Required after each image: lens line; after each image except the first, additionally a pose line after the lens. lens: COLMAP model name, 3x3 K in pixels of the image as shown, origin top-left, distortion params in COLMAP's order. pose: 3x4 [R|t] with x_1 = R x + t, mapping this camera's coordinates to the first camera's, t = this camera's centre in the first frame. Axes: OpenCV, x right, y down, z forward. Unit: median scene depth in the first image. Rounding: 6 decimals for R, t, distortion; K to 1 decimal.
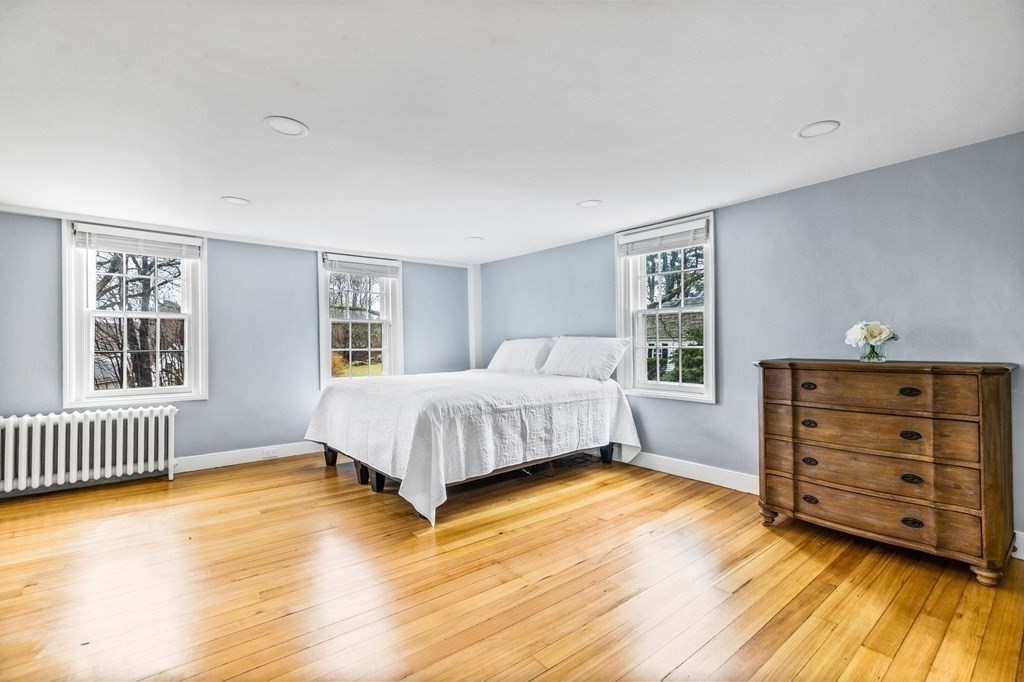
lens RADIAL K [[459.9, 0, 512.0], [0, 459.9, 341.0], [0, 0, 1]] dist [-0.004342, 0.000892]
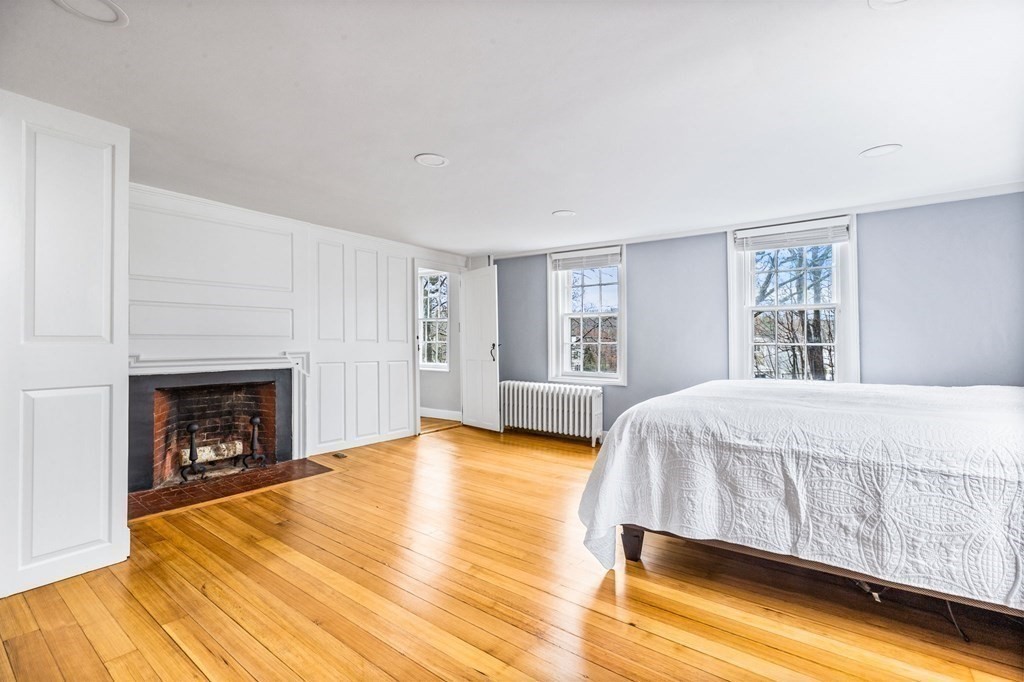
lens RADIAL K [[474.5, 0, 511.7], [0, 474.5, 321.1], [0, 0, 1]] dist [0.029316, -0.000057]
pose [[0.226088, -0.034037, -0.973512, 0.499239], [0.023630, 0.999287, -0.029450, -0.004132], [0.973820, -0.016345, 0.226731, 0.536715]]
